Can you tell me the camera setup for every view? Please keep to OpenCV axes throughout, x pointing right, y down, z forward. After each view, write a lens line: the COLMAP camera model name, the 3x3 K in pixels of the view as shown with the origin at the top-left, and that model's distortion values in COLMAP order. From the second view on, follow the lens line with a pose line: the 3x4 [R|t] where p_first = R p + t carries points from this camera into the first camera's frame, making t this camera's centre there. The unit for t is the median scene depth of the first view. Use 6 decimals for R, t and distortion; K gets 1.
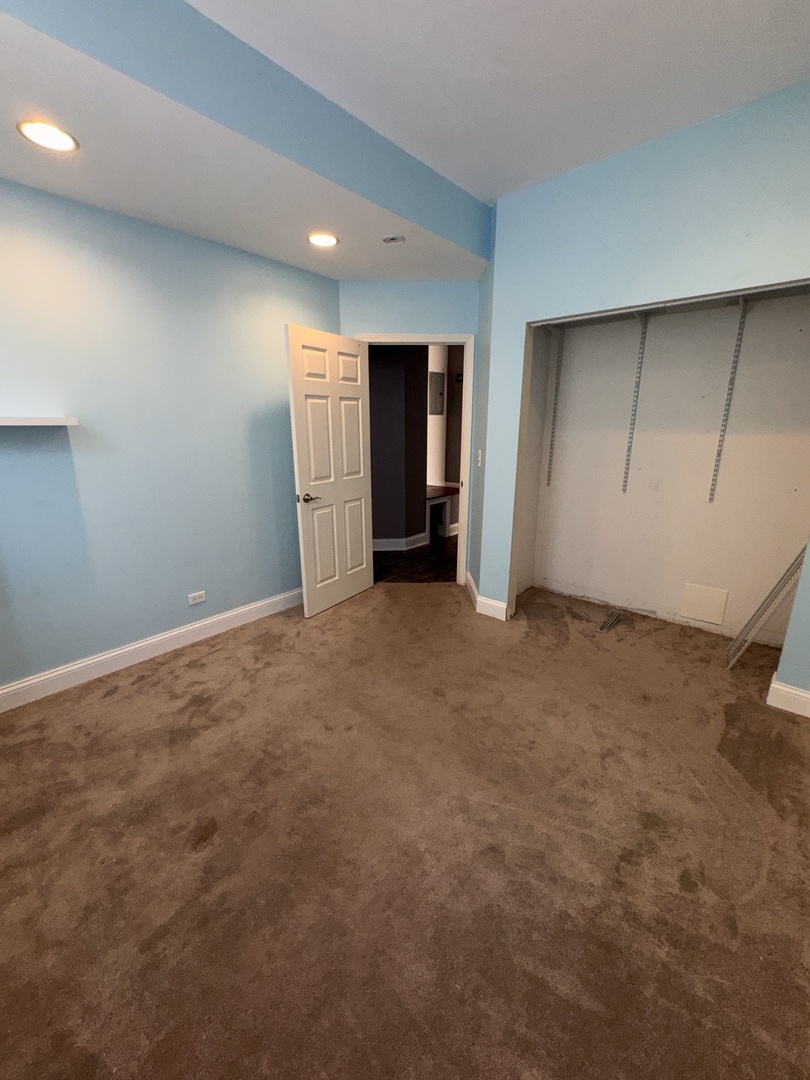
lens RADIAL K [[431.9, 0, 402.9], [0, 431.9, 542.1], [0, 0, 1]] dist [-0.004667, -0.000374]
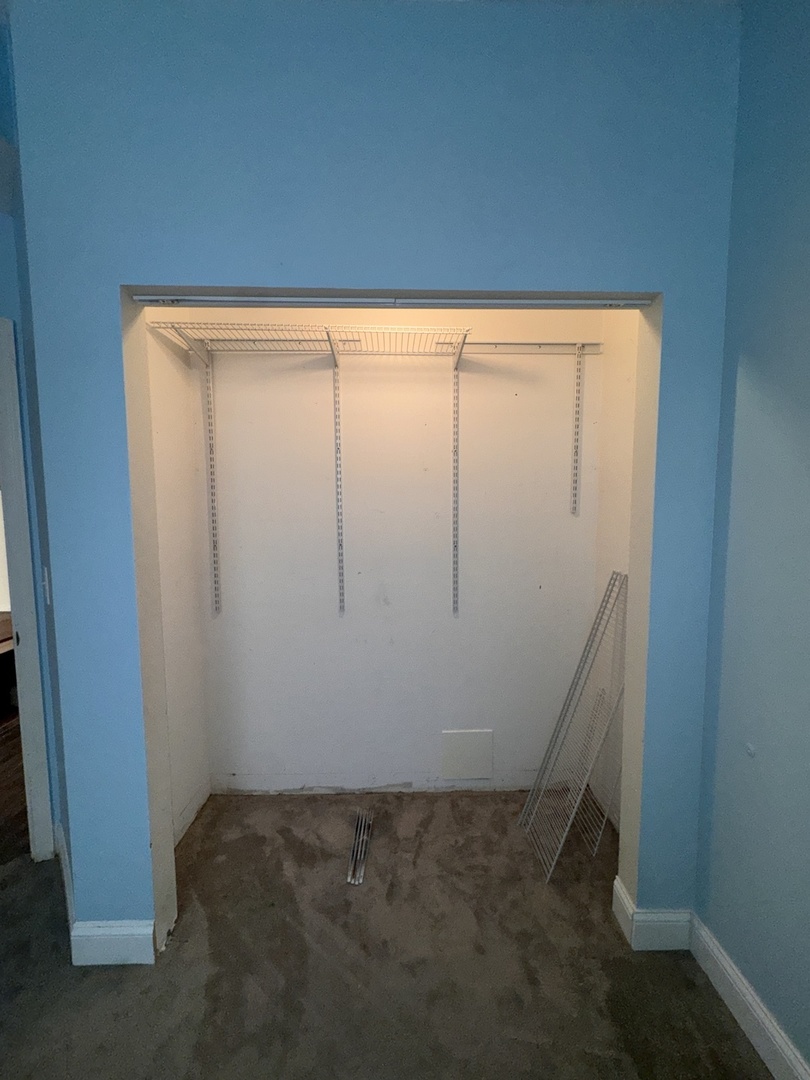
lens RADIAL K [[431.9, 0, 407.1], [0, 431.9, 542.3], [0, 0, 1]] dist [-0.004667, -0.000374]
pose [[0.733883, -0.061367, 0.676499, 0.159336], [0.175323, 0.979279, -0.101362, -0.132957], [-0.656261, 0.192993, 0.729435, 0.453608]]
